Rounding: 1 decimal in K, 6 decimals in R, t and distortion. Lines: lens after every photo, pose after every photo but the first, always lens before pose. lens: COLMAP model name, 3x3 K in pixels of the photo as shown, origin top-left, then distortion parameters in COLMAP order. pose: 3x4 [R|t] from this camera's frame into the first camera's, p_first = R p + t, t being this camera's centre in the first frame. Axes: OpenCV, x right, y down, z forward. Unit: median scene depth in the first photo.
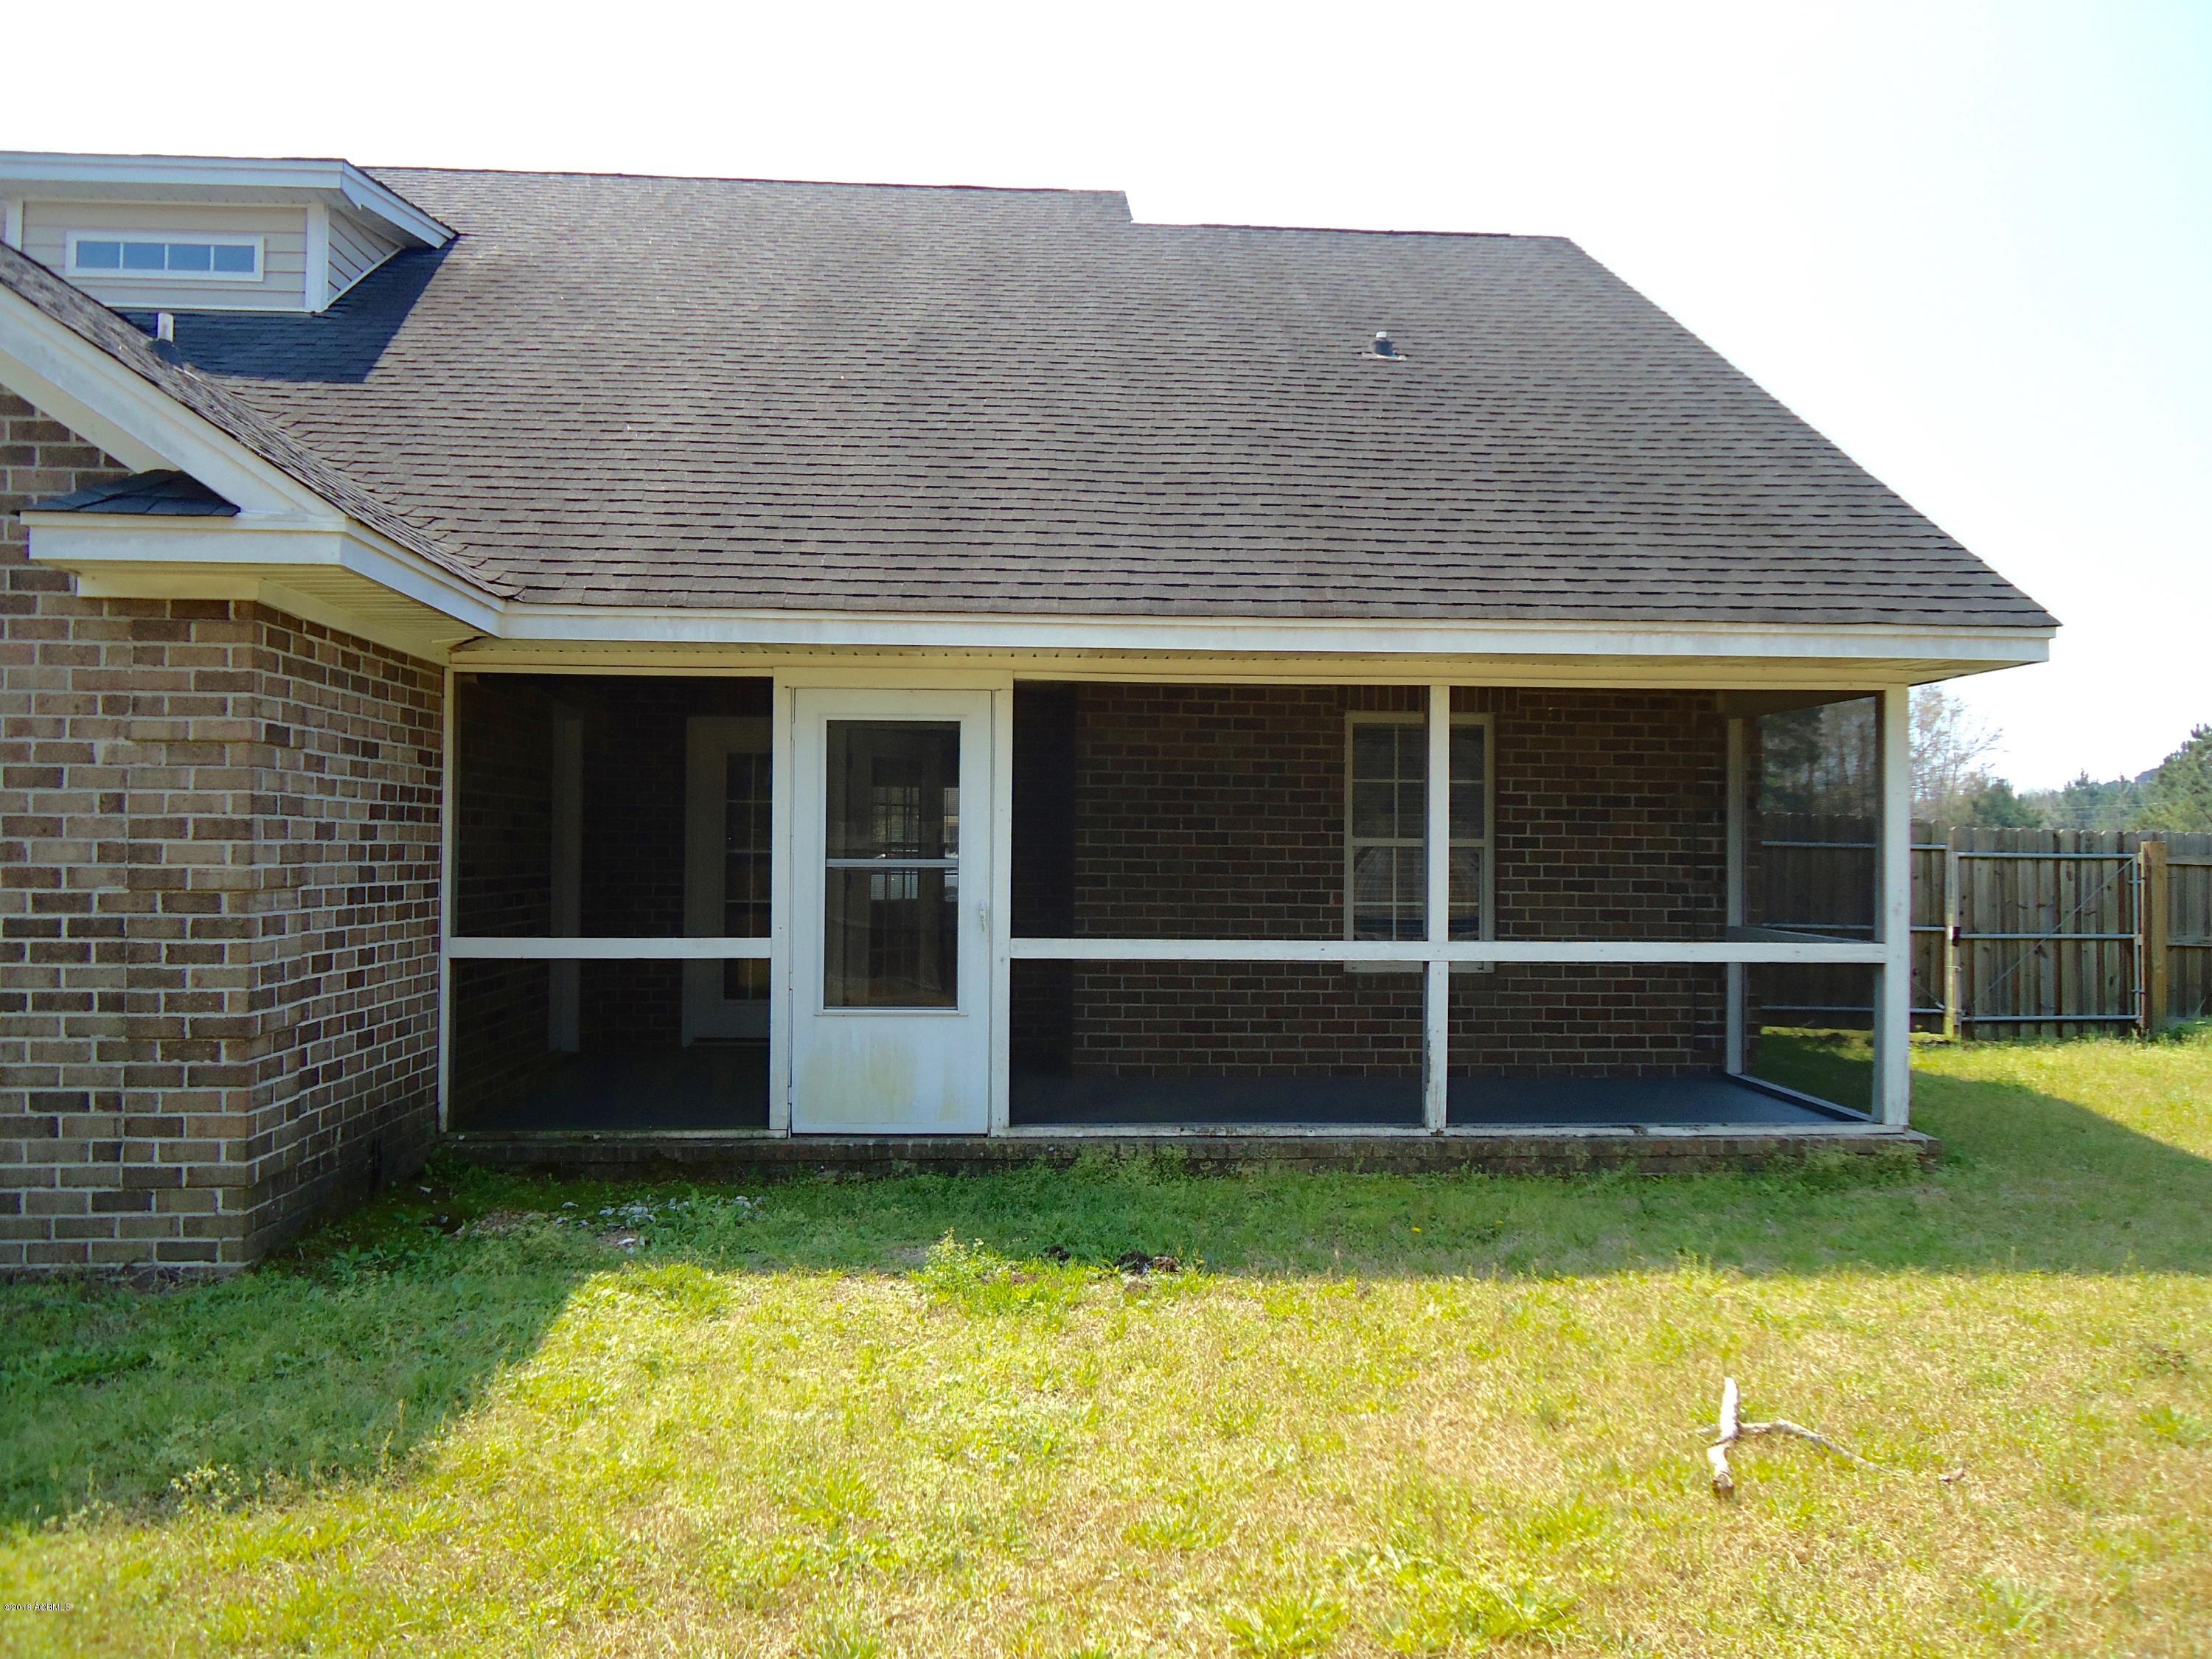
lens RADIAL K [[1604.2, 0, 1106.0], [0, 1604.2, 829.5], [0, 0, 1]] dist [-0.008657, 0.011229]
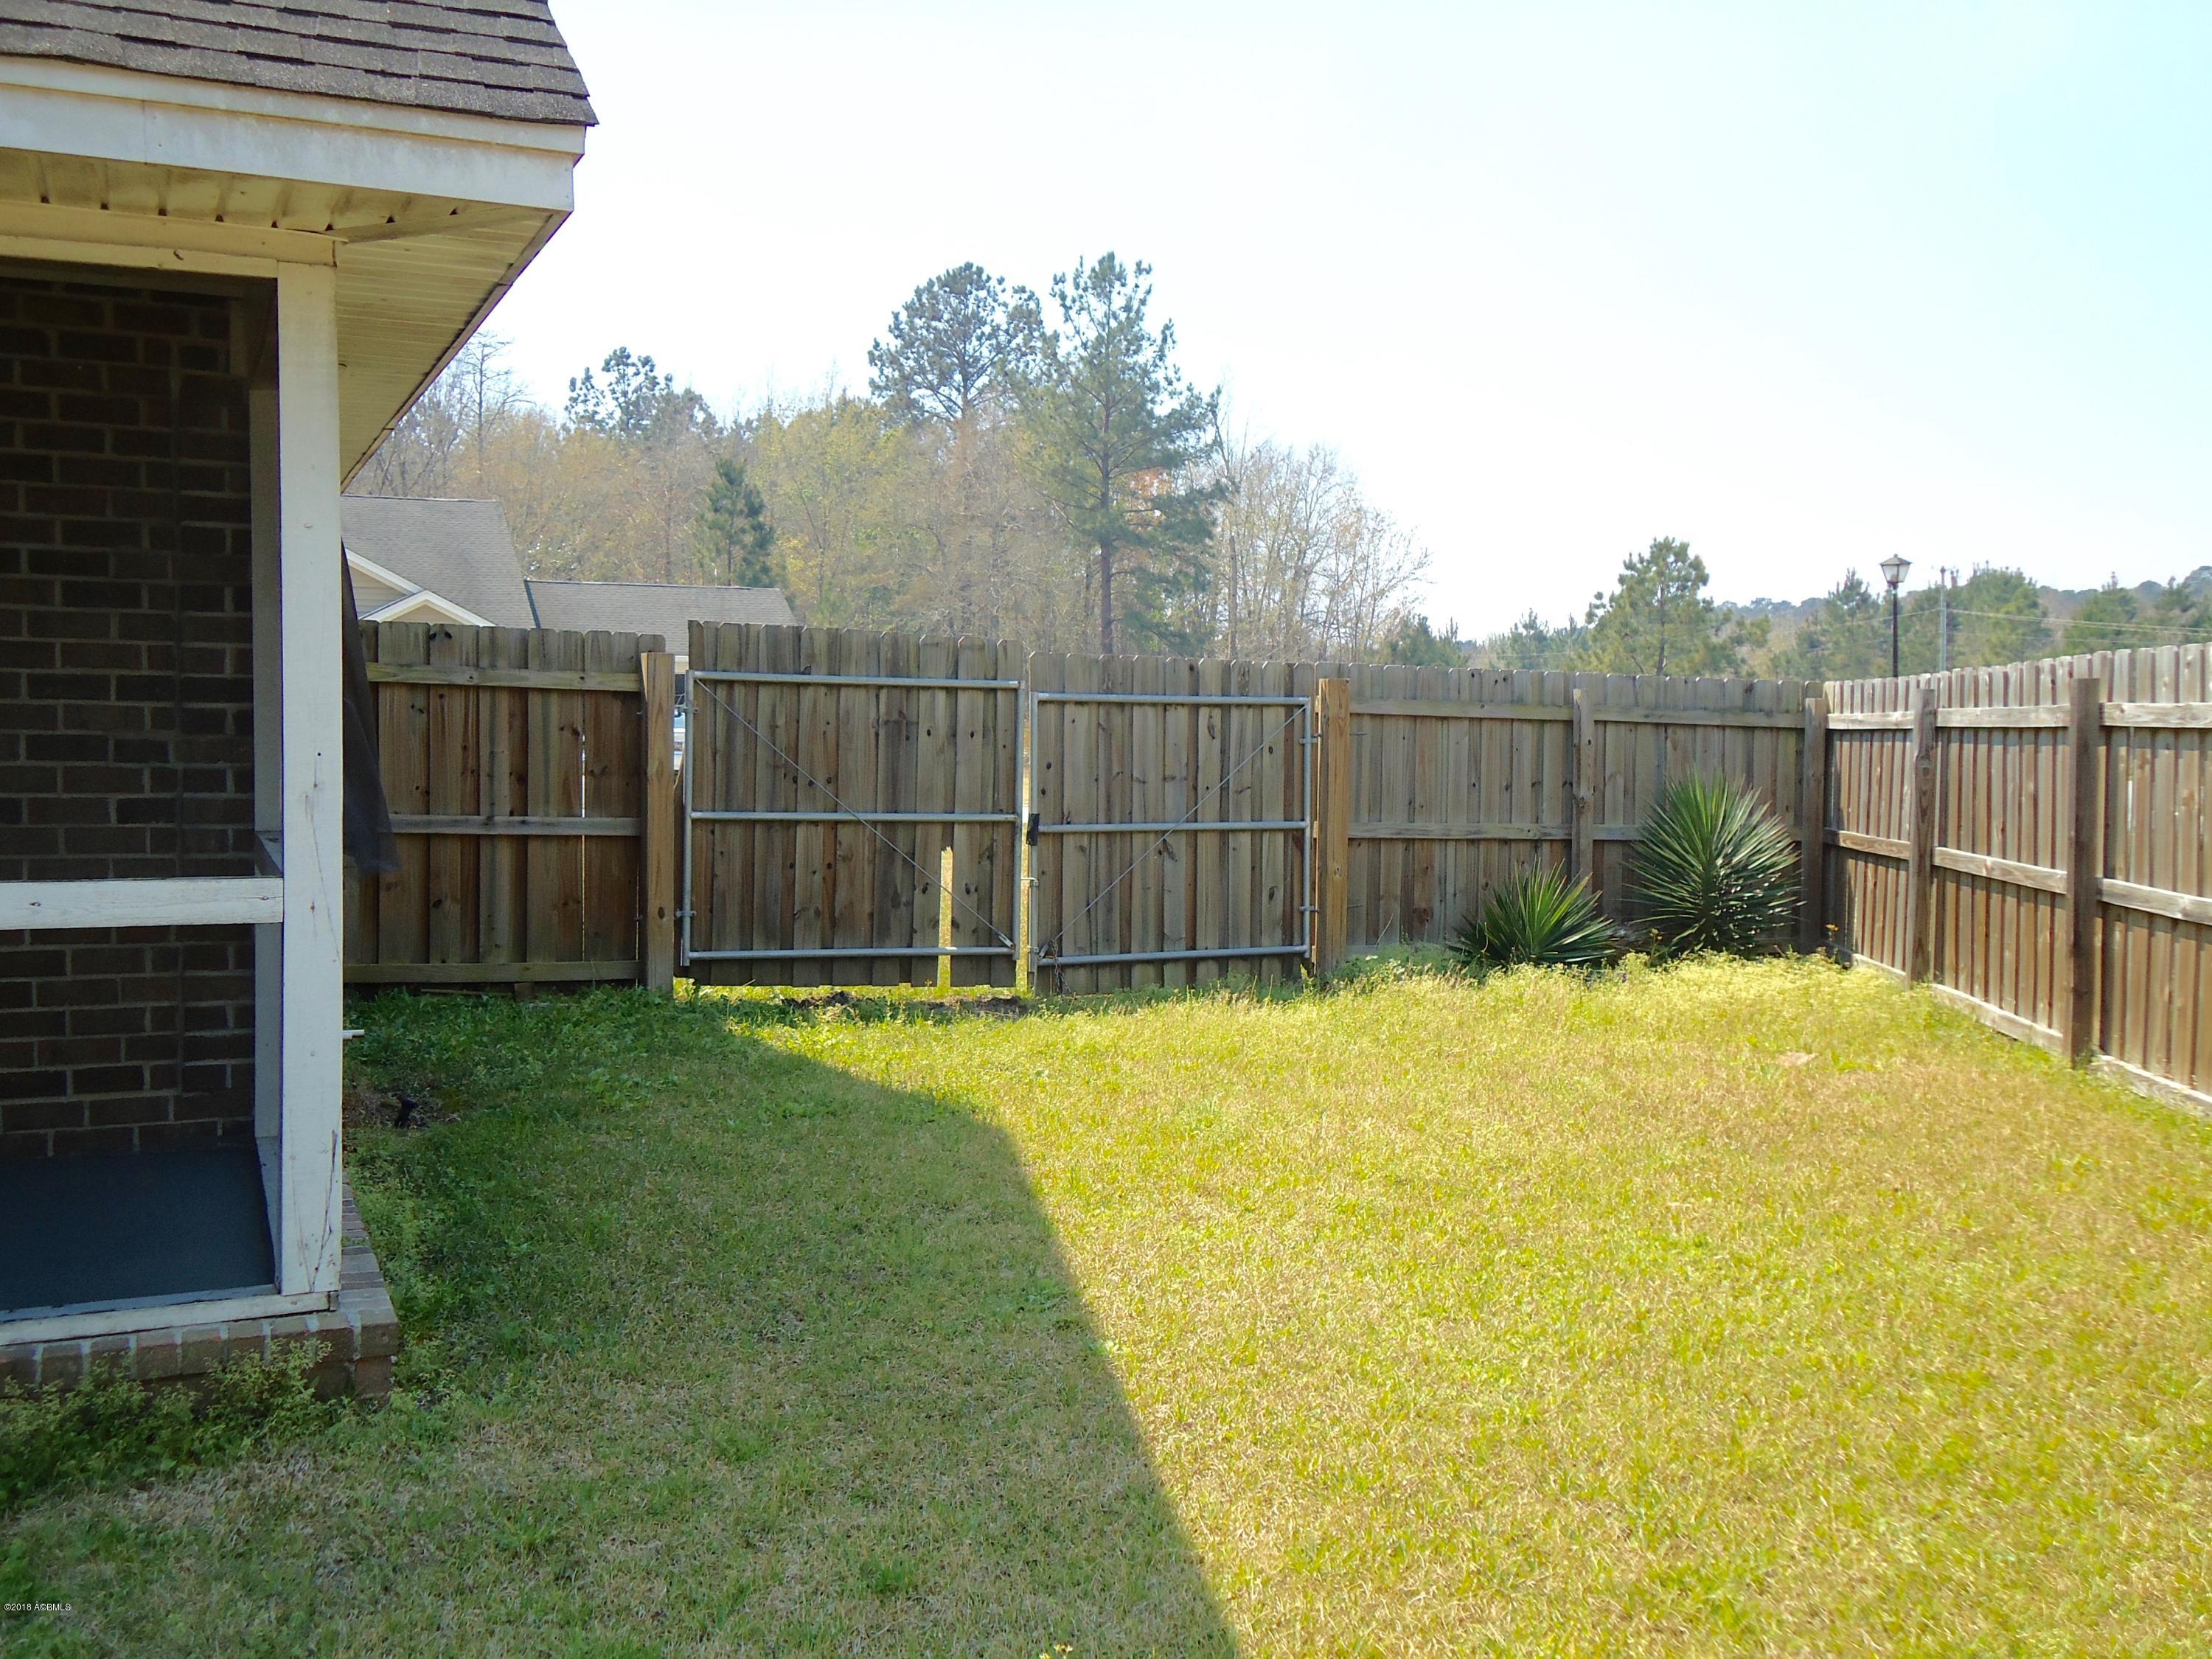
lens RADIAL K [[2062.4, 0, 1106.0], [0, 2062.4, 829.5], [0, 0, 1]] dist [0.034423, -0.002187]
pose [[0.948047, -0.014082, 0.317818, 0.301253], [-0.009240, 0.997380, 0.071754, 0.009390], [-0.317996, -0.070962, 0.945433, 0.236354]]
